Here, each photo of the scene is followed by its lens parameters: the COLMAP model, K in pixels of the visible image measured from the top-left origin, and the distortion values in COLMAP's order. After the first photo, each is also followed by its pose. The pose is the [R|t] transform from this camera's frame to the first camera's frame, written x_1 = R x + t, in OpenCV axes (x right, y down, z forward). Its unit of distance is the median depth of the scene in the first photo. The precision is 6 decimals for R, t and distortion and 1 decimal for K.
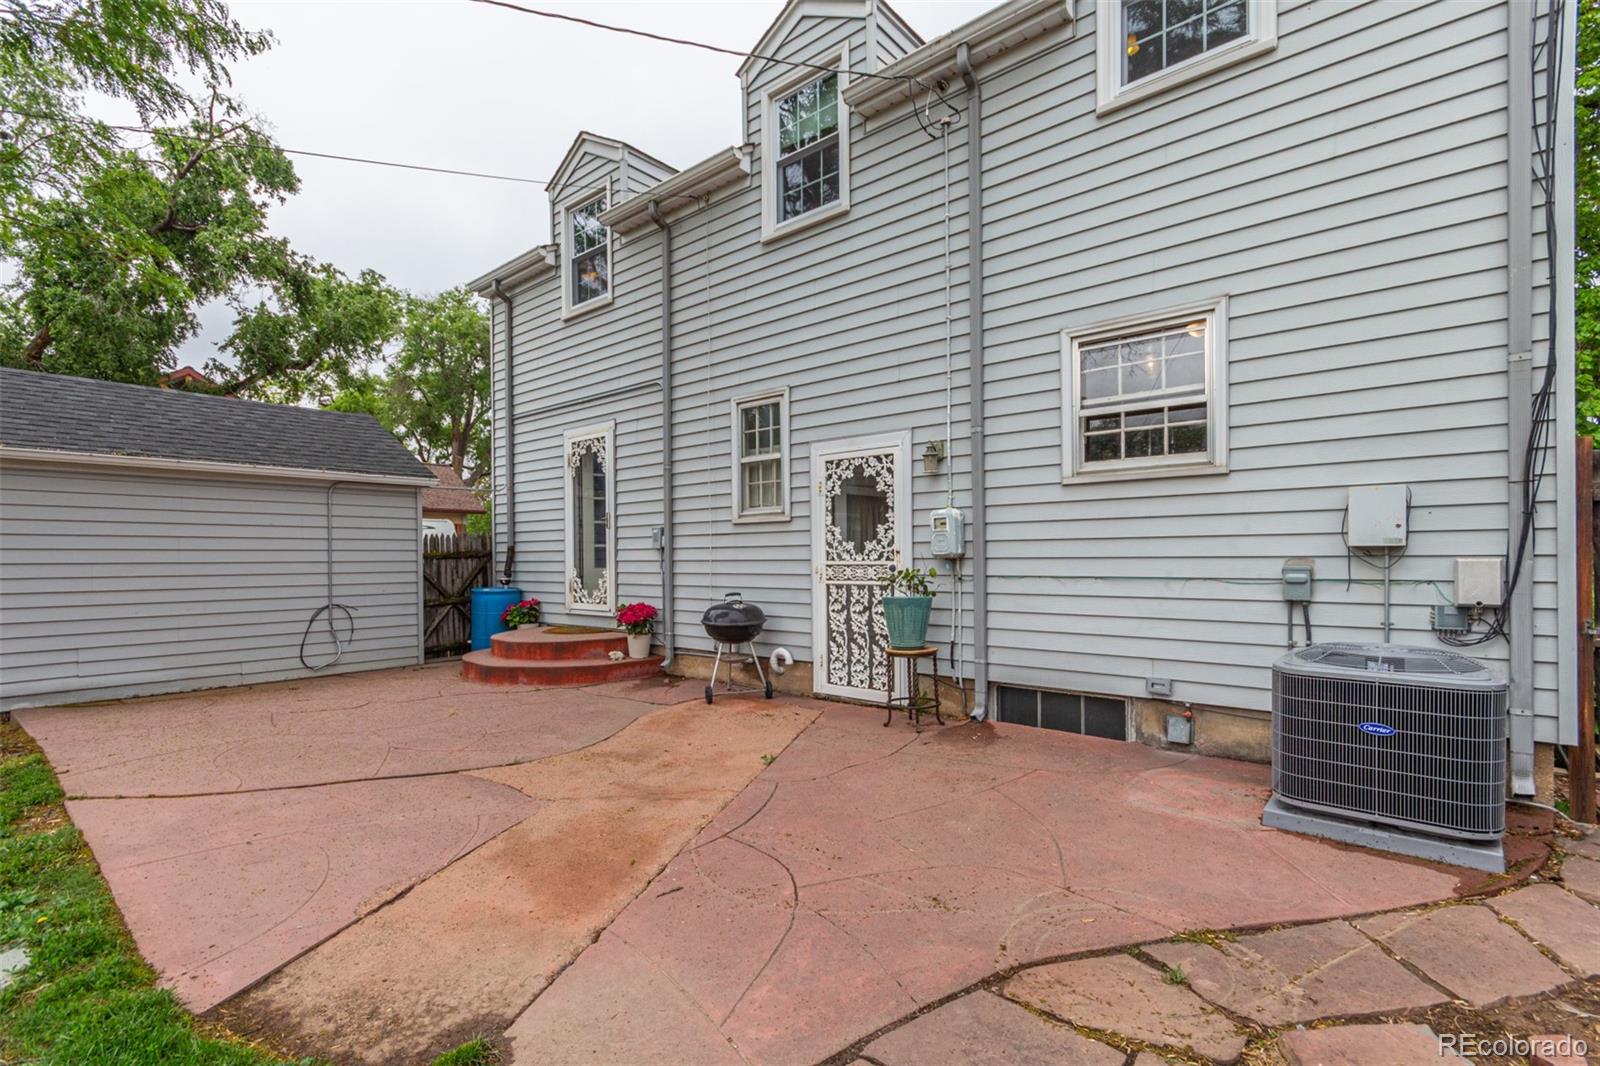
lens RADIAL K [[728.3, 0, 796.6], [0, 728.3, 554.6], [0, 0, 1]] dist [0.001311, 0.000504]
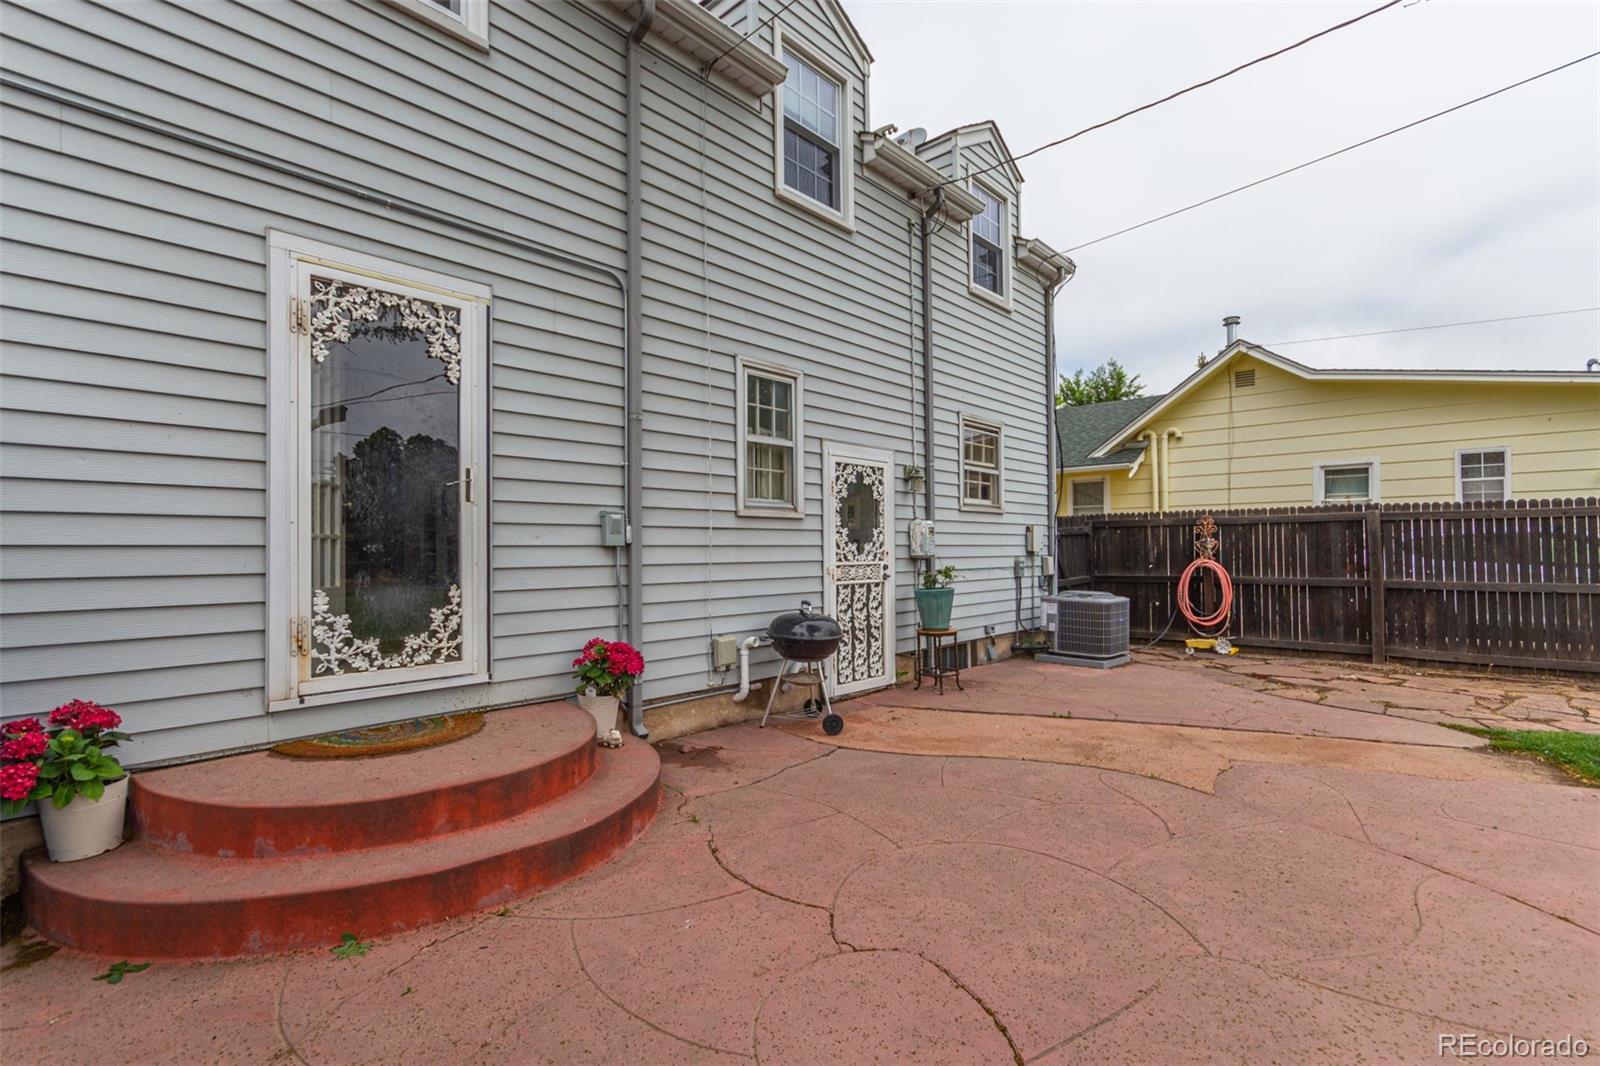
lens RADIAL K [[728.3, 0, 798.5], [0, 728.3, 534.1], [0, 0, 1]] dist [0.001311, 0.000504]
pose [[0.056732, 0.031147, 0.997903, -0.971309], [0.003392, 0.999501, -0.031390, 0.001892], [-0.998384, 0.005166, 0.056598, 1.007820]]
